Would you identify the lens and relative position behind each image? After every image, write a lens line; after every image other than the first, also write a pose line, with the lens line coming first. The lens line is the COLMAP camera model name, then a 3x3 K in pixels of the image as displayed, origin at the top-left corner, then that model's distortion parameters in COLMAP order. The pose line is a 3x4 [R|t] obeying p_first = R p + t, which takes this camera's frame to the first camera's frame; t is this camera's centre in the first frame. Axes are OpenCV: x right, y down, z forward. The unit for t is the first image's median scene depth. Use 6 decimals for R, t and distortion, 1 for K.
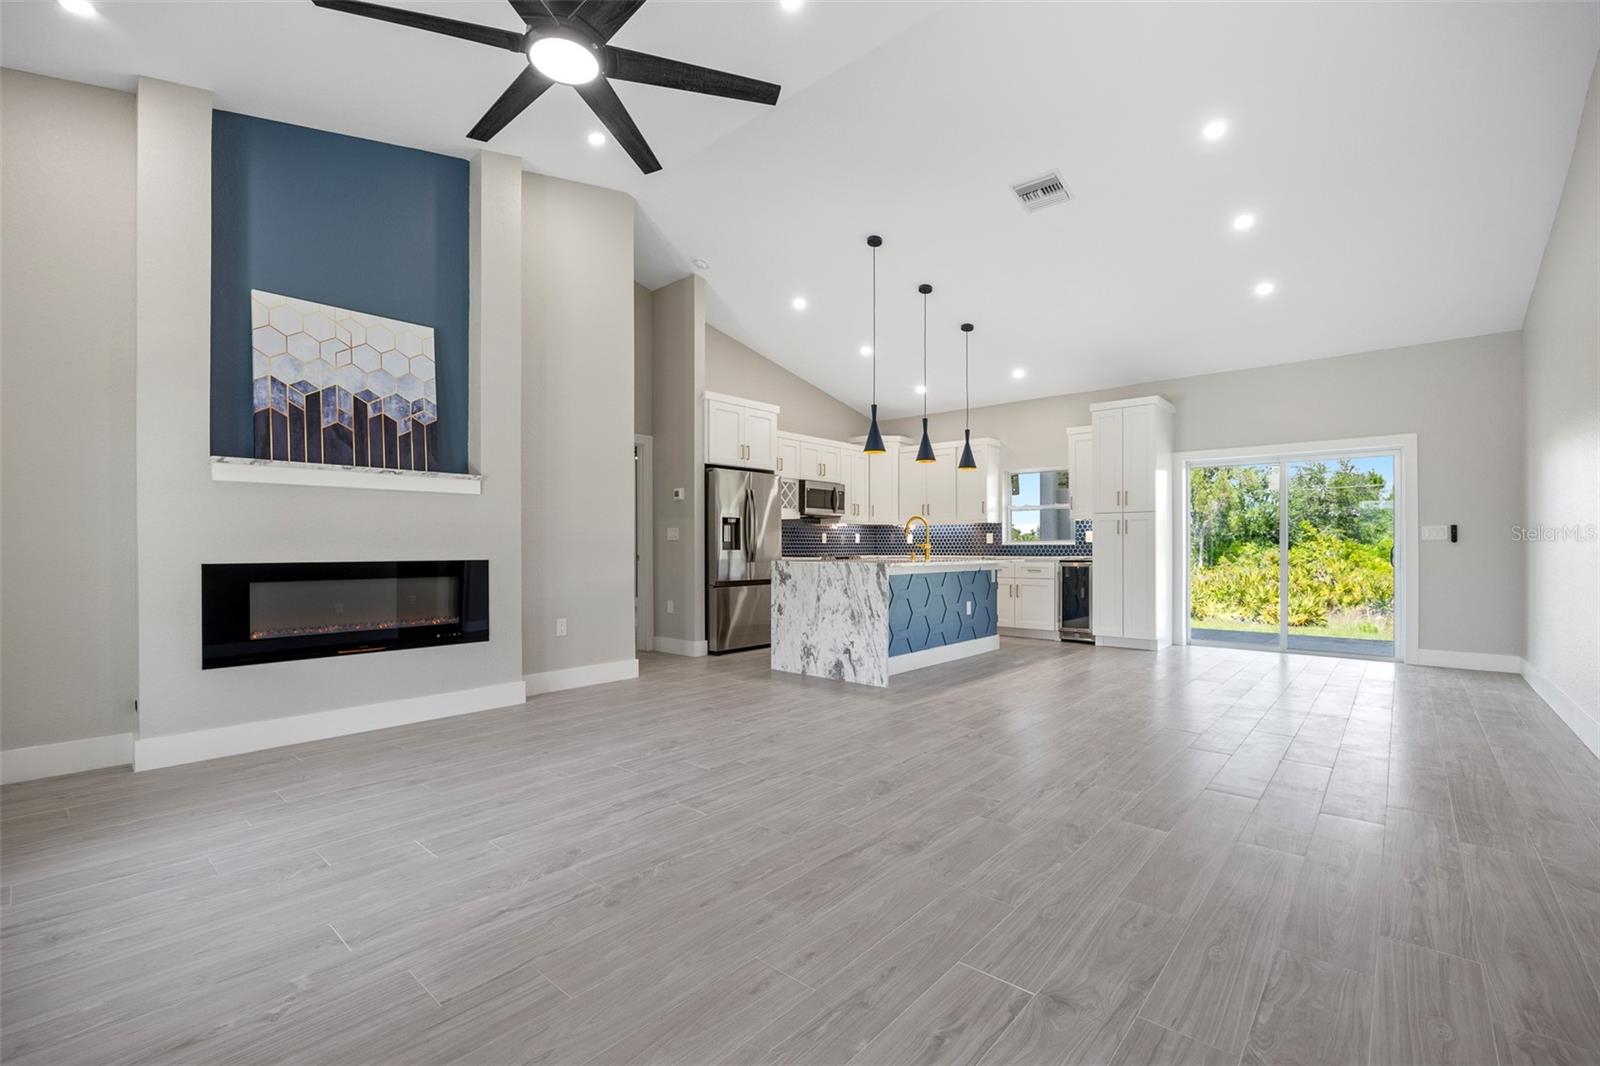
lens RADIAL K [[696.1, 0, 801.3], [0, 696.1, 545.4], [0, 0, 1]] dist [0.000879, 0.000122]
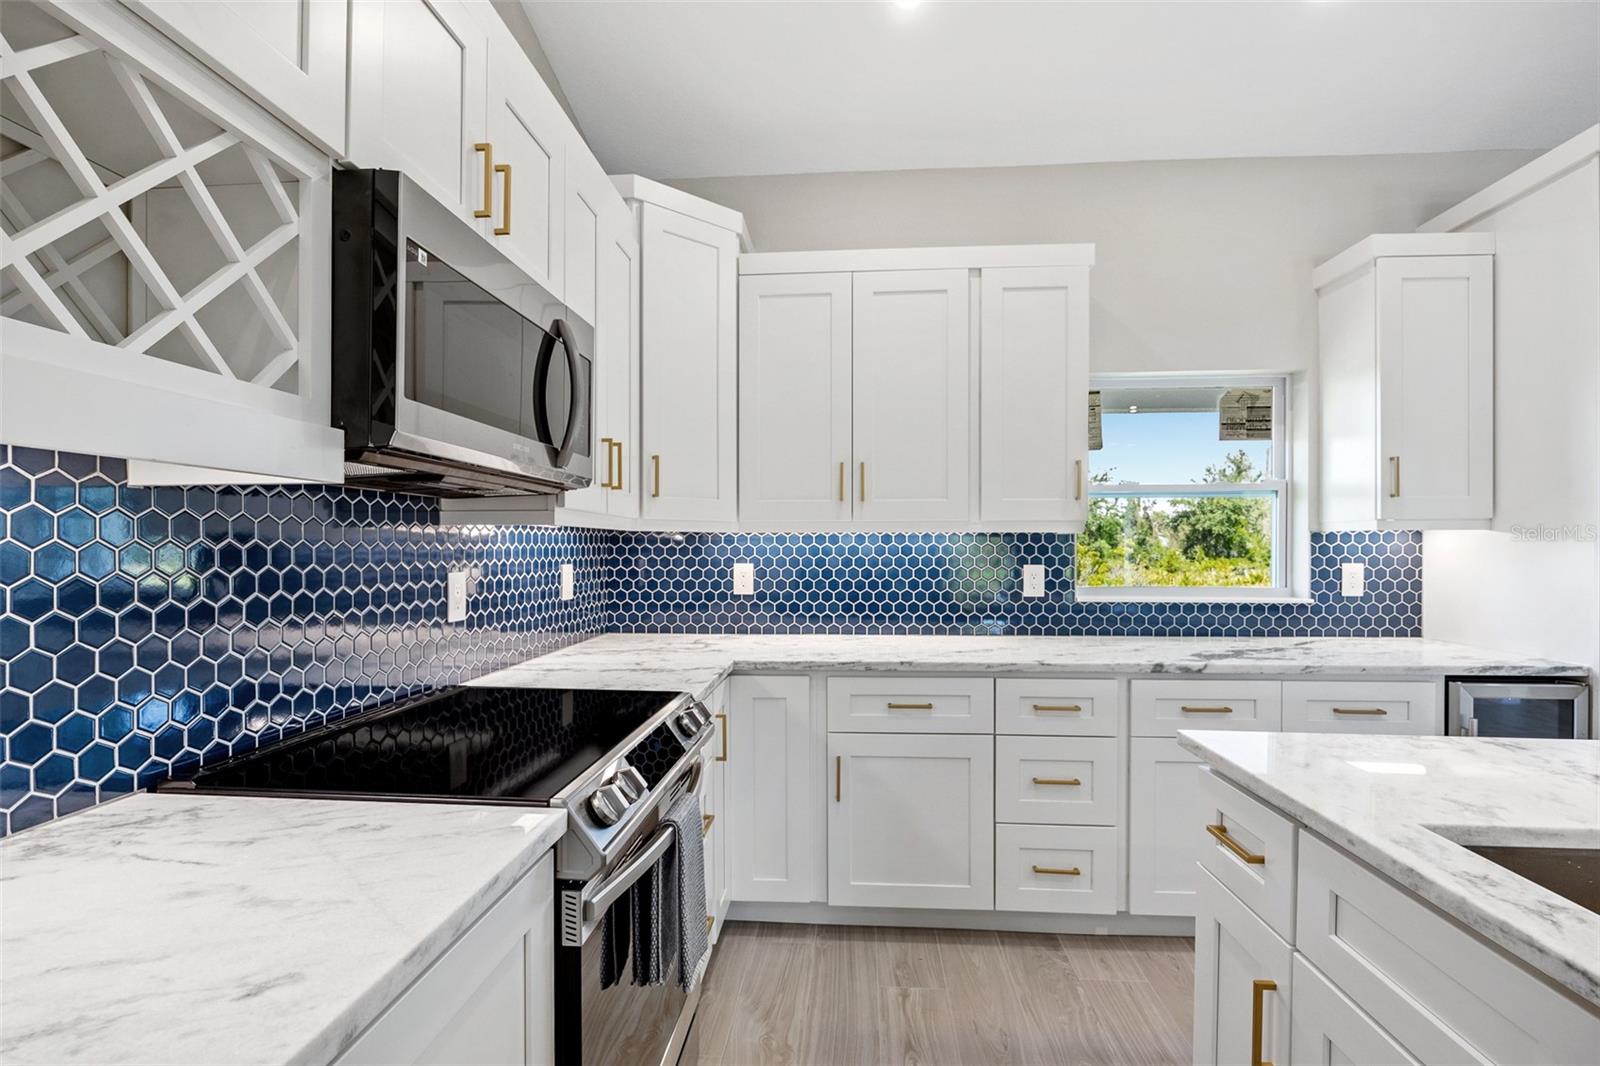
lens RADIAL K [[728.2, 0, 805.2], [0, 728.2, 548.6], [0, 0, 1]] dist [-0.002195, -0.000176]
pose [[0.800389, -0.000021, 0.599480, -0.013928], [-0.002126, 0.999994, 0.002874, -0.028702], [-0.599477, -0.003575, 0.800384, 0.885728]]
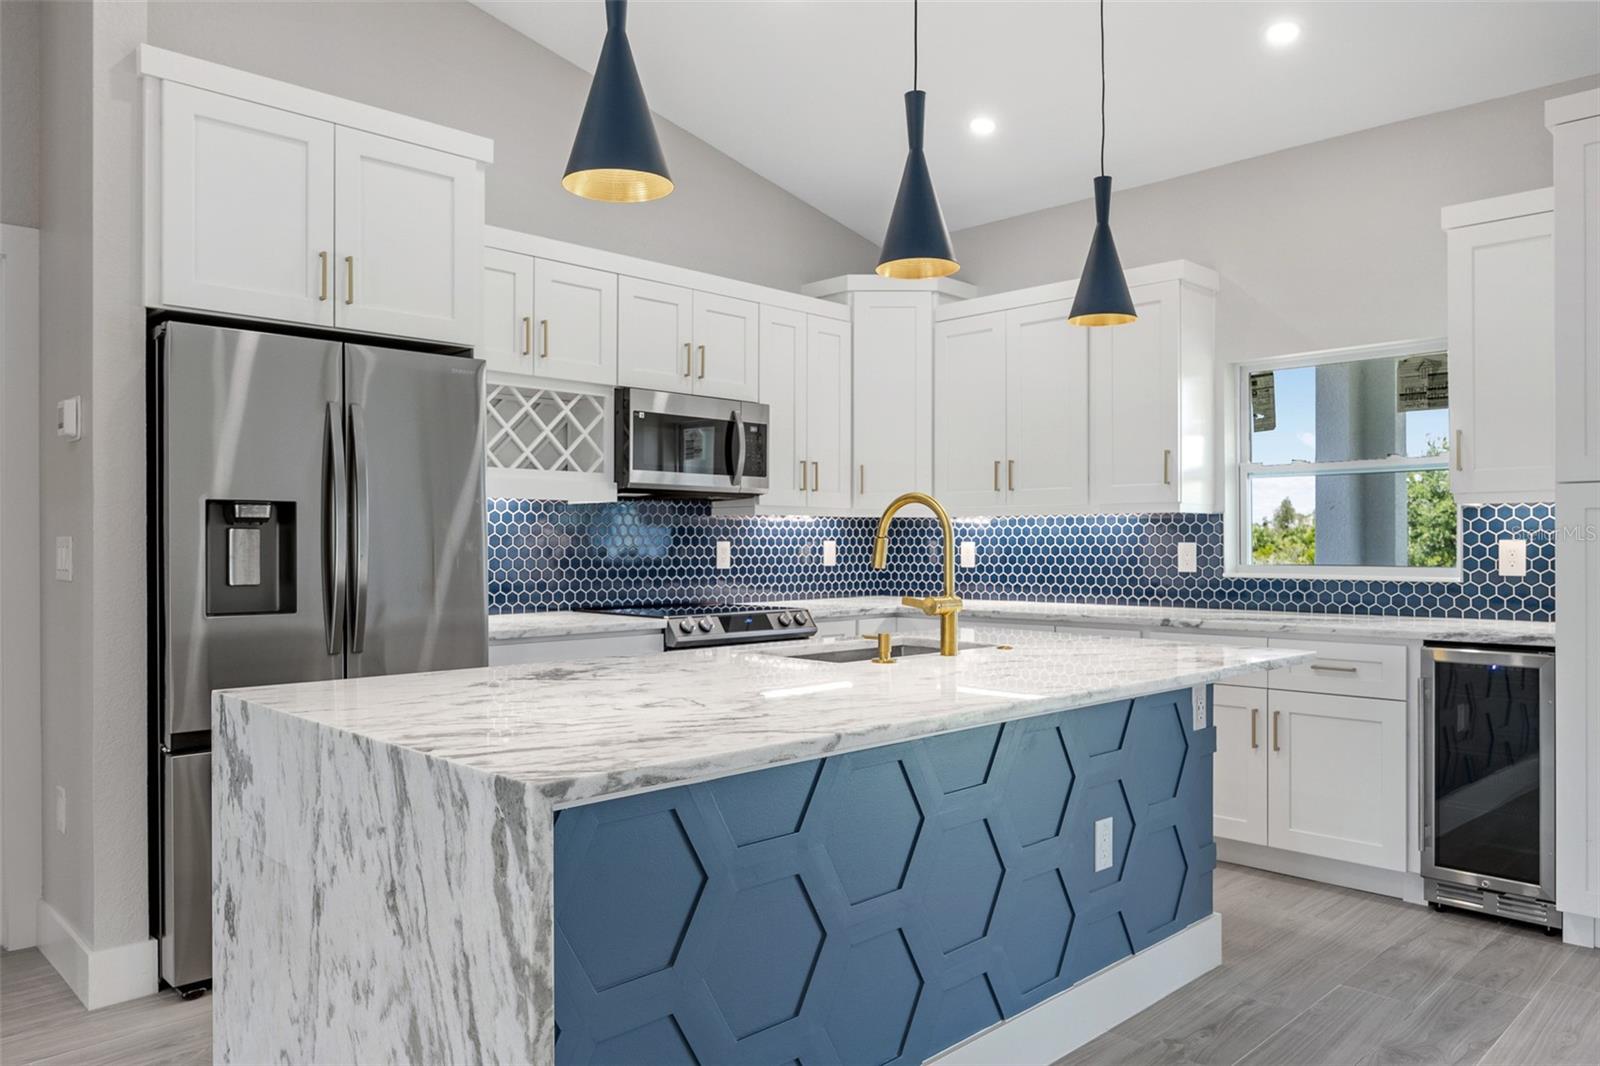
lens RADIAL K [[1111.7, 0, 802.1], [0, 1111.7, 540.5], [0, 0, 1]] dist [0.000392, 0.001180]
pose [[0.997531, 0.000468, -0.070232, 0.132026], [-0.000543, 0.999999, -0.001045, -0.019983], [0.070231, 0.001081, 0.997530, 0.484796]]
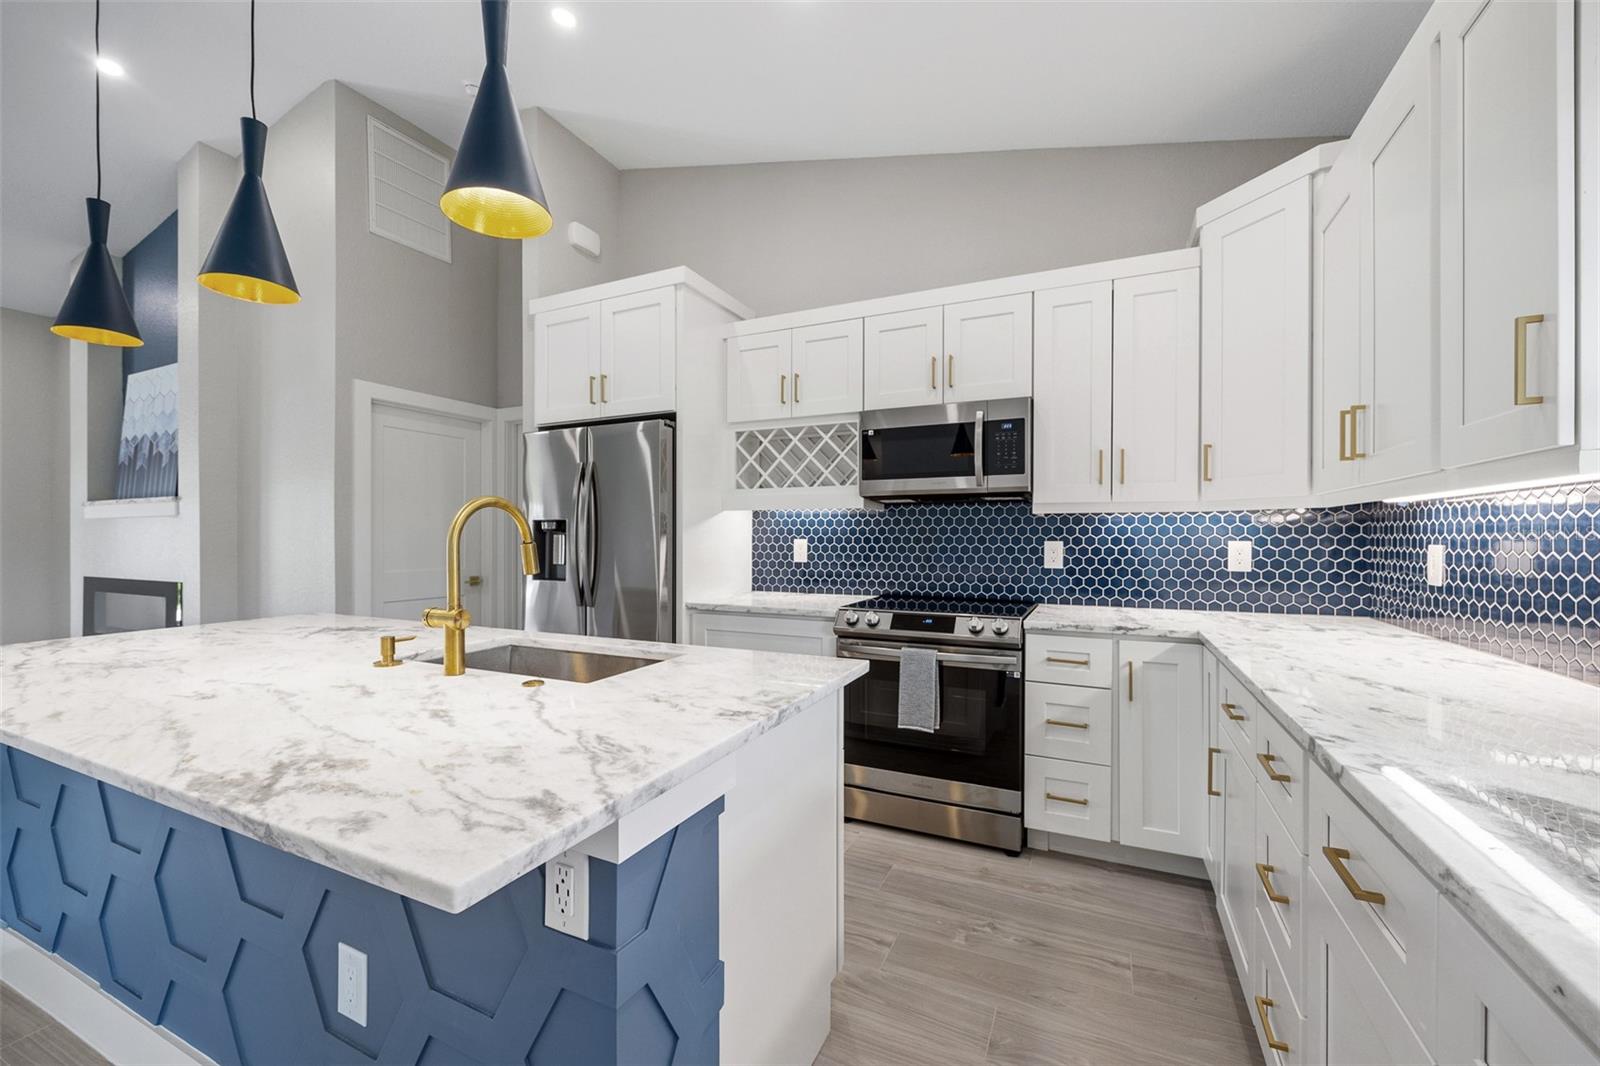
lens RADIAL K [[643.8, 0, 800.0], [0, 643.8, 533.0], [0, 0, 1]] dist [-0.000614, -0.000004]
pose [[0.273975, 0.001284, -0.961736, 0.364358], [0.003775, 0.999990, 0.002410, -0.026327], [0.961729, -0.004291, 0.273967, 0.897523]]
